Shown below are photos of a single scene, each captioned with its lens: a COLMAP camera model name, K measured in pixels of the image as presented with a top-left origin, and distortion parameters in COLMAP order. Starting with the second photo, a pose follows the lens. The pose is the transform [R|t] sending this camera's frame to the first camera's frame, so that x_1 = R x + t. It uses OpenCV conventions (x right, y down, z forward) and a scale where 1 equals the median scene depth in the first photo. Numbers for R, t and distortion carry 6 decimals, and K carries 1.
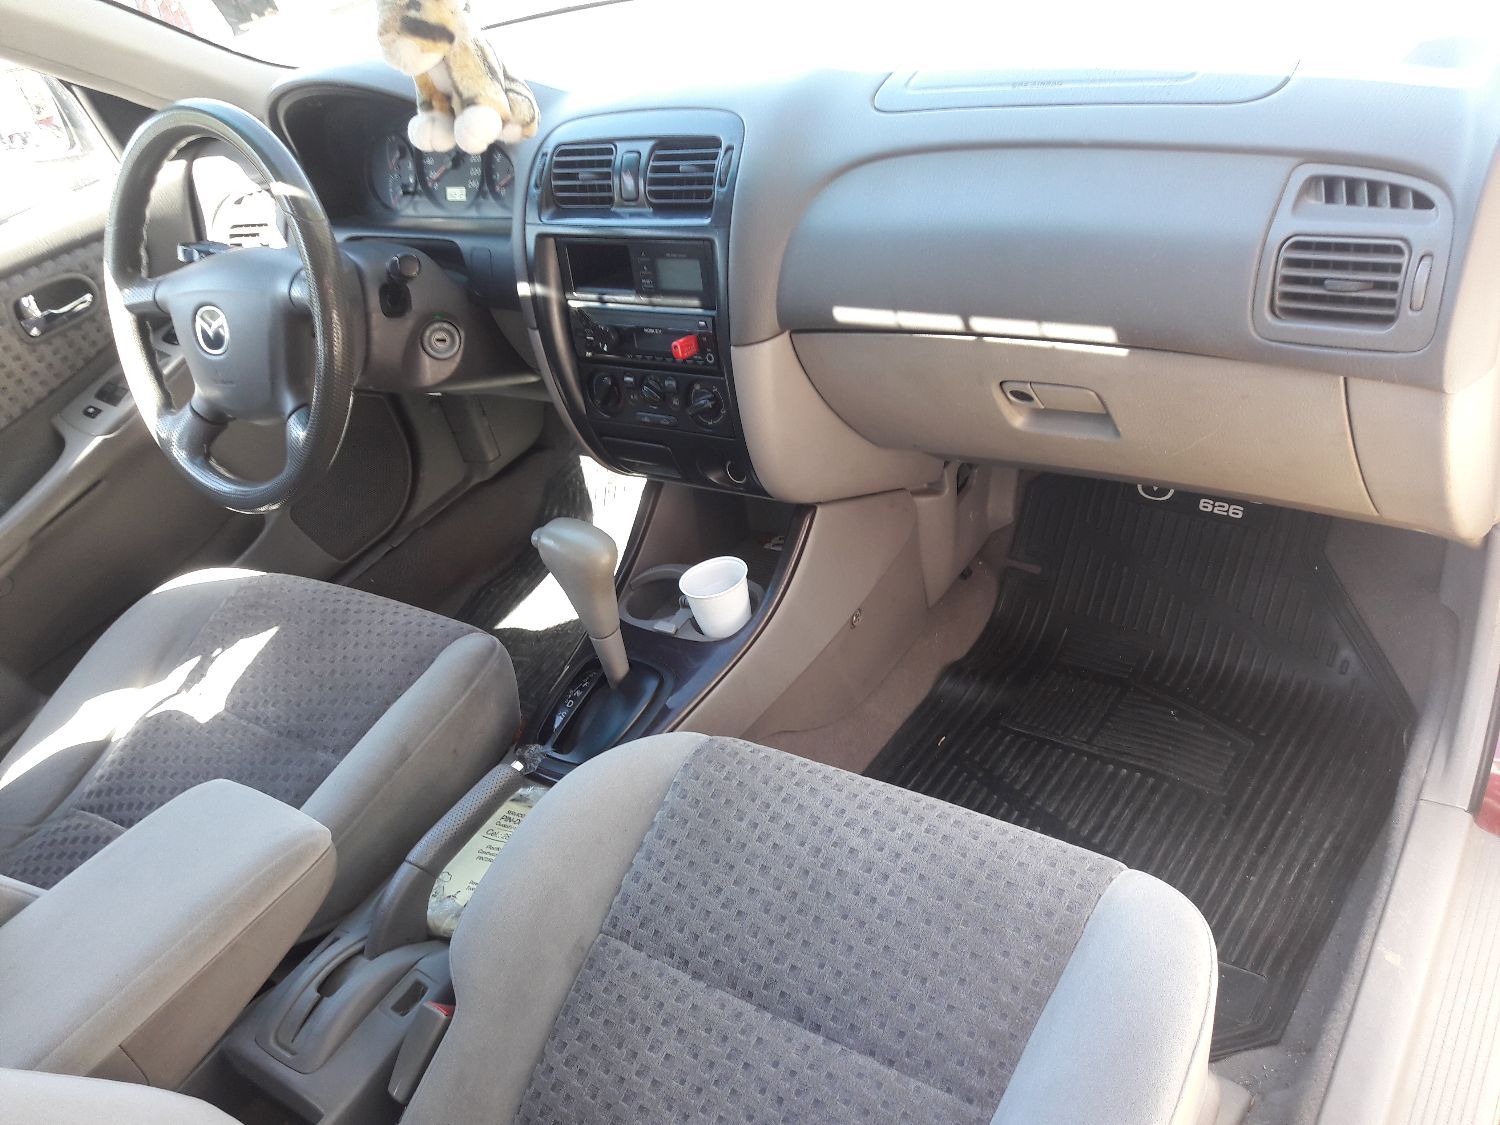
lens RADIAL K [[1232.5, 0, 749.9], [0, 1232.5, 586.0], [0, 0, 1]] dist [0.187040, -0.383514]
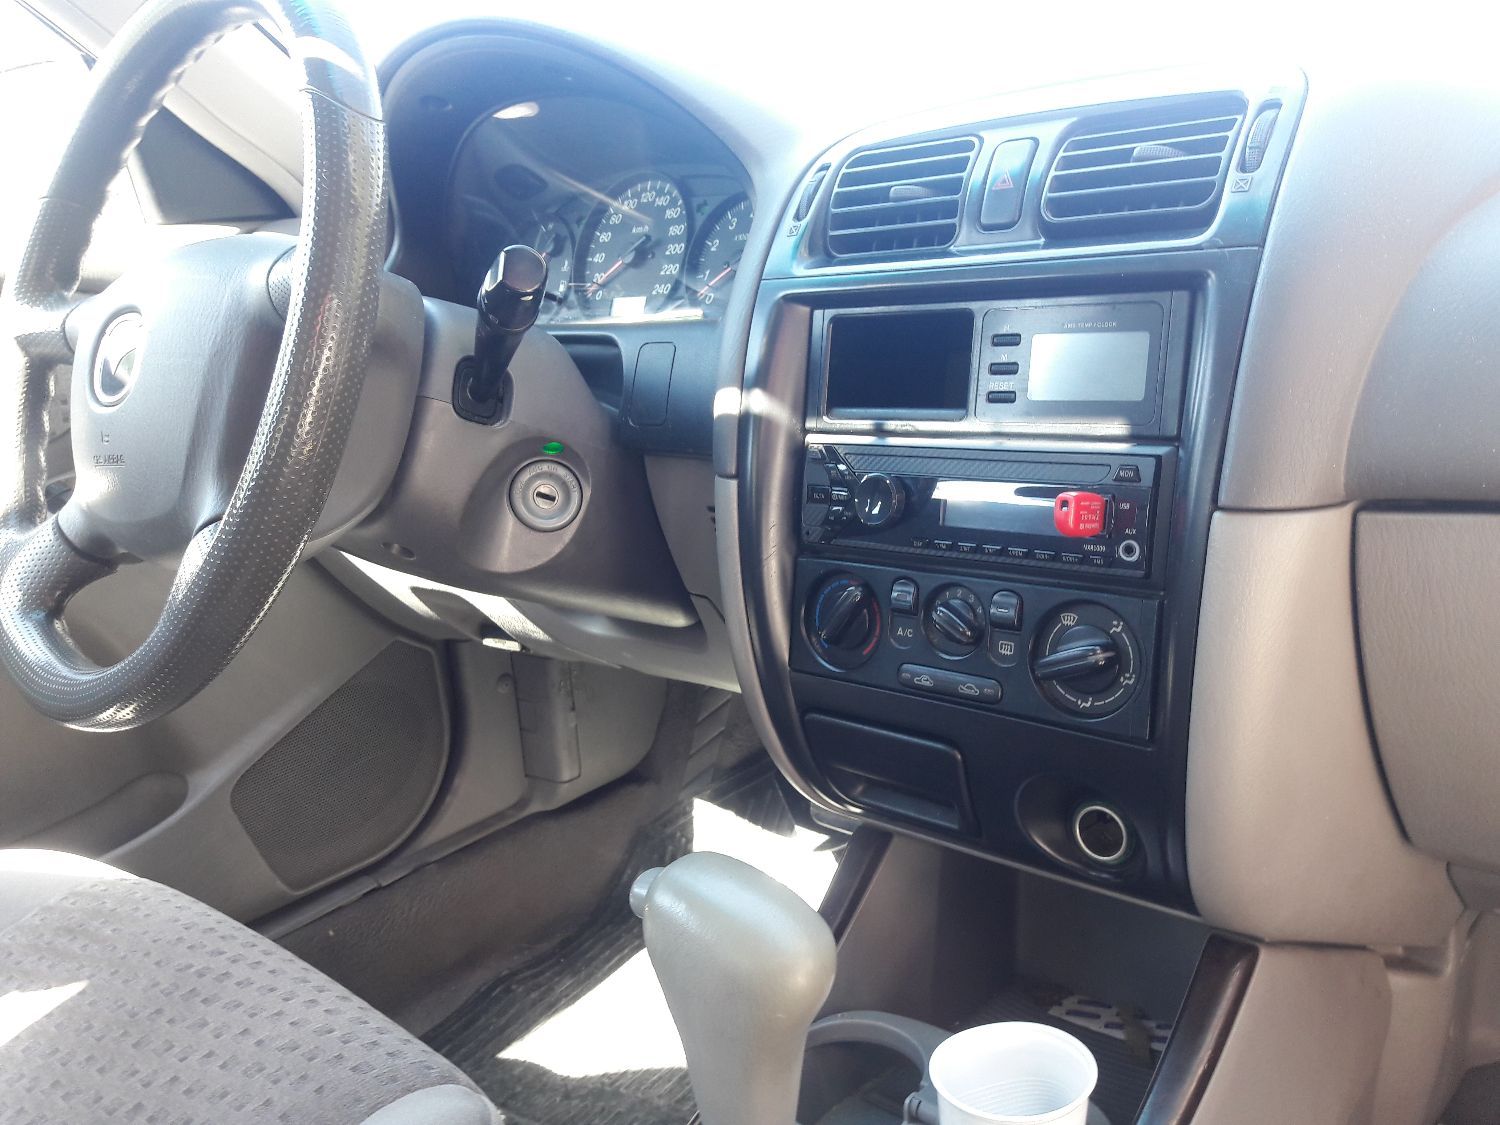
lens RADIAL K [[1232.5, 0, 749.9], [0, 1232.5, 586.0], [0, 0, 1]] dist [0.187040, -0.383514]
pose [[0.980865, 0.174414, -0.086508, -0.110079], [-0.193255, 0.926063, -0.324129, -0.002966], [0.023579, 0.334645, 0.942049, 0.524650]]
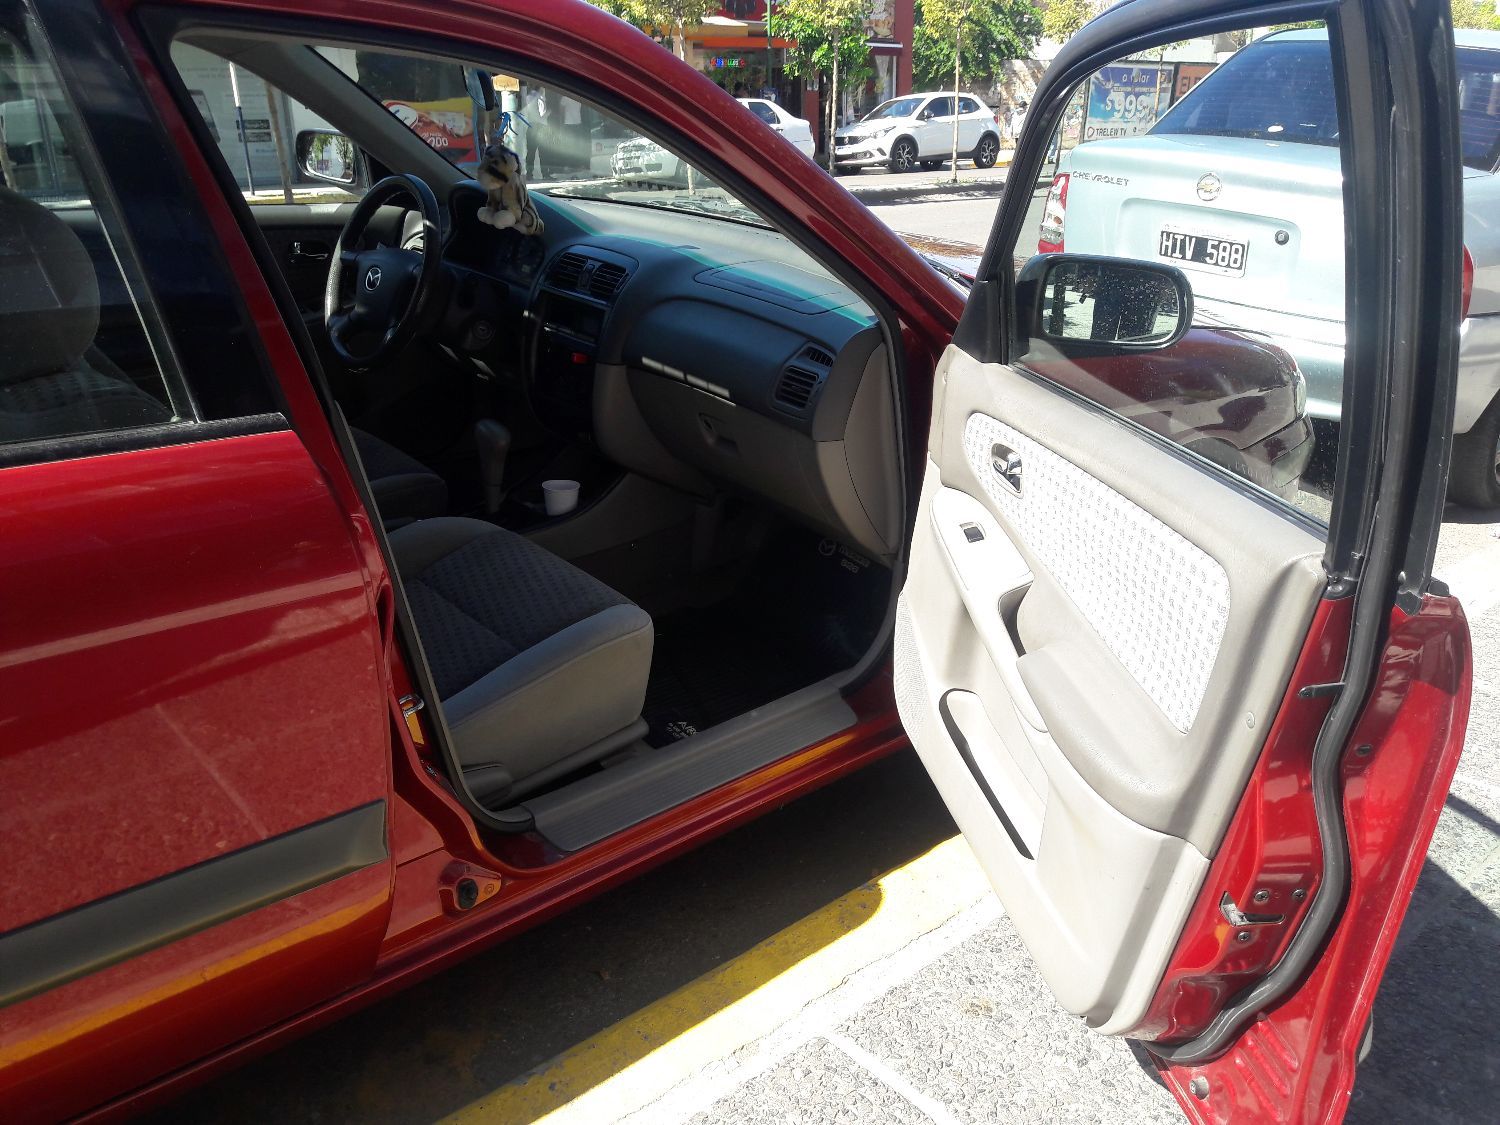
lens RADIAL K [[1232.5, 0, 749.9], [0, 1232.5, 586.0], [0, 0, 1]] dist [0.187040, -0.383514]
pose [[0.927183, 0.350450, -0.132349, 0.536759], [-0.368953, 0.915452, -0.160691, 0.327281], [0.064845, 0.197820, 0.978091, -0.779843]]
